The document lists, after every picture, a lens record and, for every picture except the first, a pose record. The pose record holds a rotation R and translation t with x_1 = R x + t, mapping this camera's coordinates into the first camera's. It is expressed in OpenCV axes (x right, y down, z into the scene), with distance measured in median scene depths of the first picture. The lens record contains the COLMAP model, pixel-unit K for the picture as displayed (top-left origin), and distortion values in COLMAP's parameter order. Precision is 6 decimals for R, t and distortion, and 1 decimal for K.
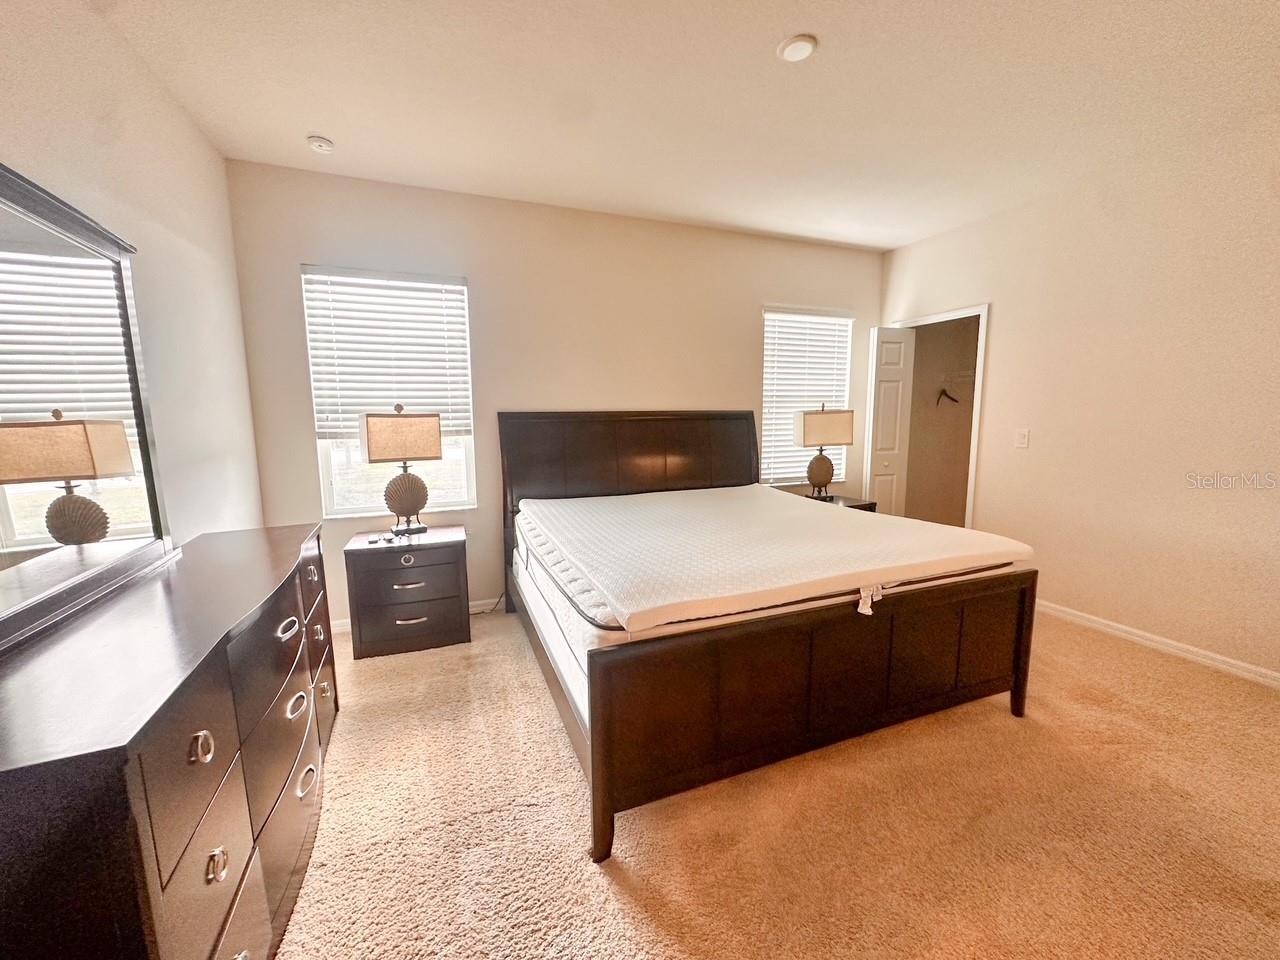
lens RADIAL K [[509.8, 0, 634.2], [0, 509.8, 484.4], [0, 0, 1]] dist [-0.001734, -0.000074]
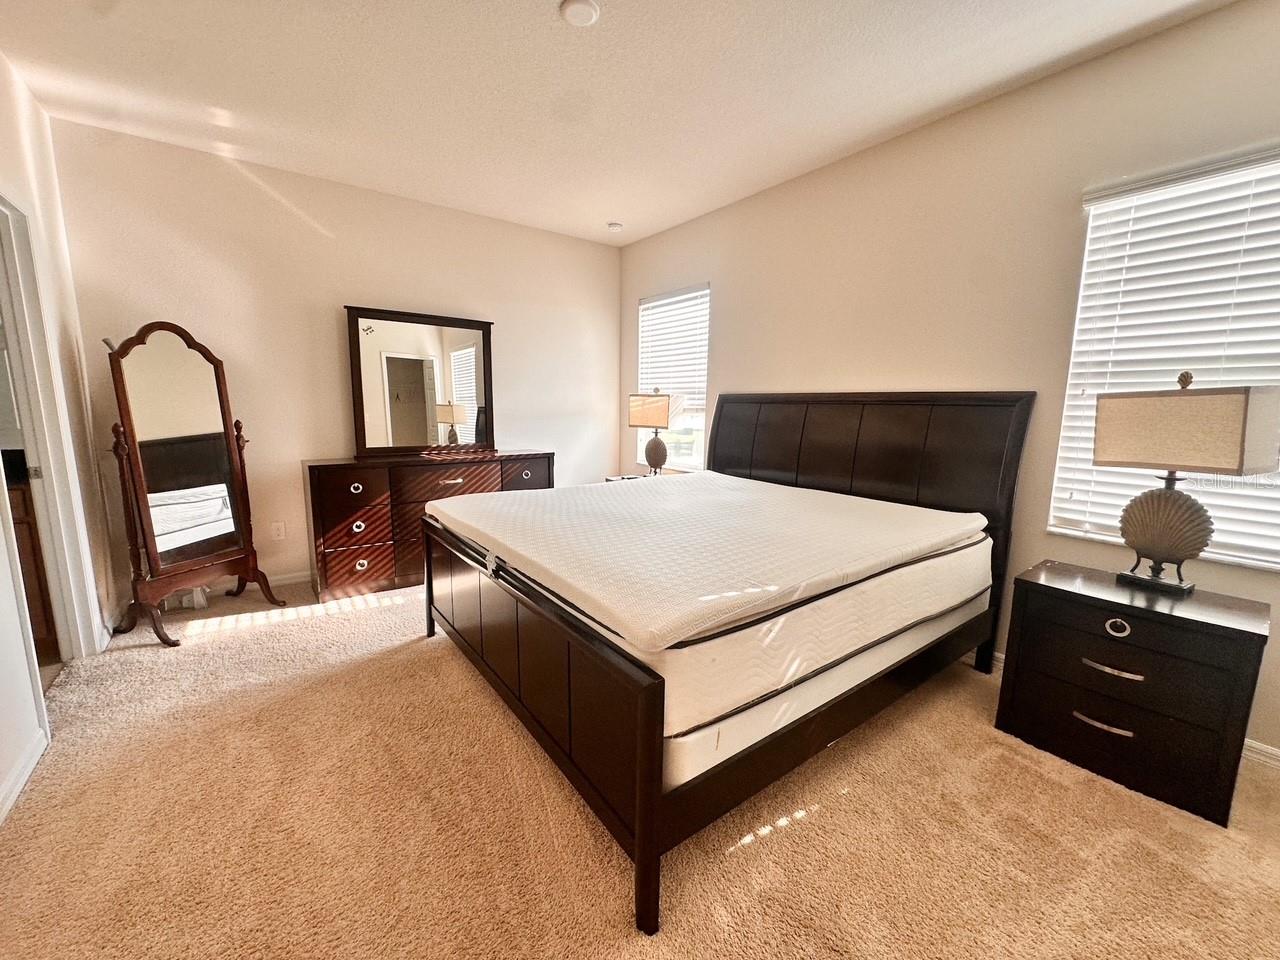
lens RADIAL K [[509.8, 0, 636.7], [0, 509.8, 480.1], [0, 0, 1]] dist [-0.001734, -0.000074]
pose [[0.265217, 0.164413, -0.950067, 0.678660], [-0.129870, 0.982467, 0.133766, -0.066364], [0.955402, 0.087908, 0.281919, 0.429096]]
